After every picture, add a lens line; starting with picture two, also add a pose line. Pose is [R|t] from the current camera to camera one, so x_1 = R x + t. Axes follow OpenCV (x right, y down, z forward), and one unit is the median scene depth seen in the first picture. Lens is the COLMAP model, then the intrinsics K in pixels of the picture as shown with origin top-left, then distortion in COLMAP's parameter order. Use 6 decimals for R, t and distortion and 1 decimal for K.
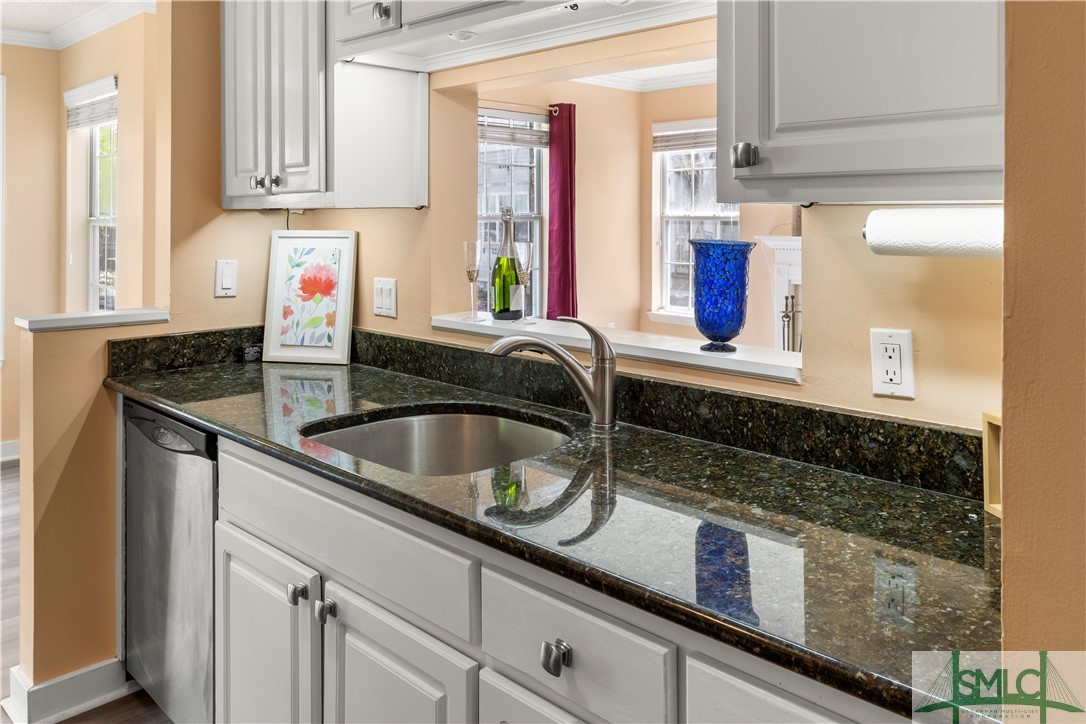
lens RADIAL K [[833.7, 0, 547.4], [0, 833.7, 208.5], [0, 0, 1]] dist [0.009256, -0.005360]
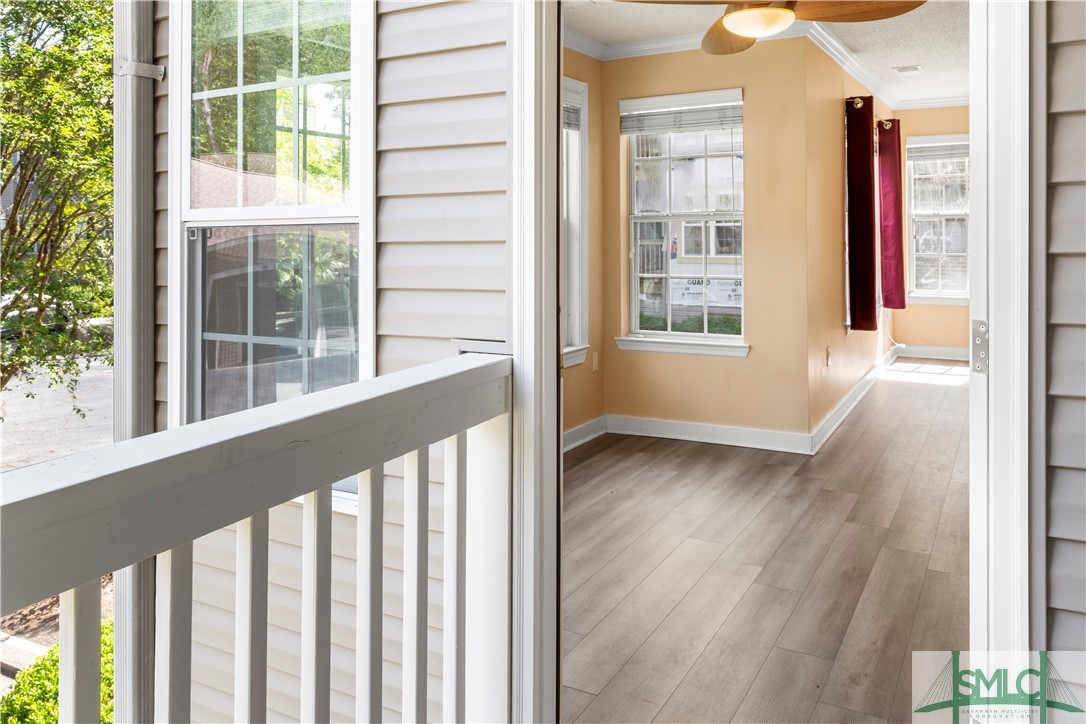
lens RADIAL K [[825.4, 0, 542.7], [0, 825.4, 261.3], [0, 0, 1]] dist [0.006123, -0.001189]
pose [[0.967084, -0.025197, 0.253208, -2.524495], [0.013588, 0.998779, 0.047493, 0.045139], [-0.254095, -0.042489, 0.966245, -0.052963]]
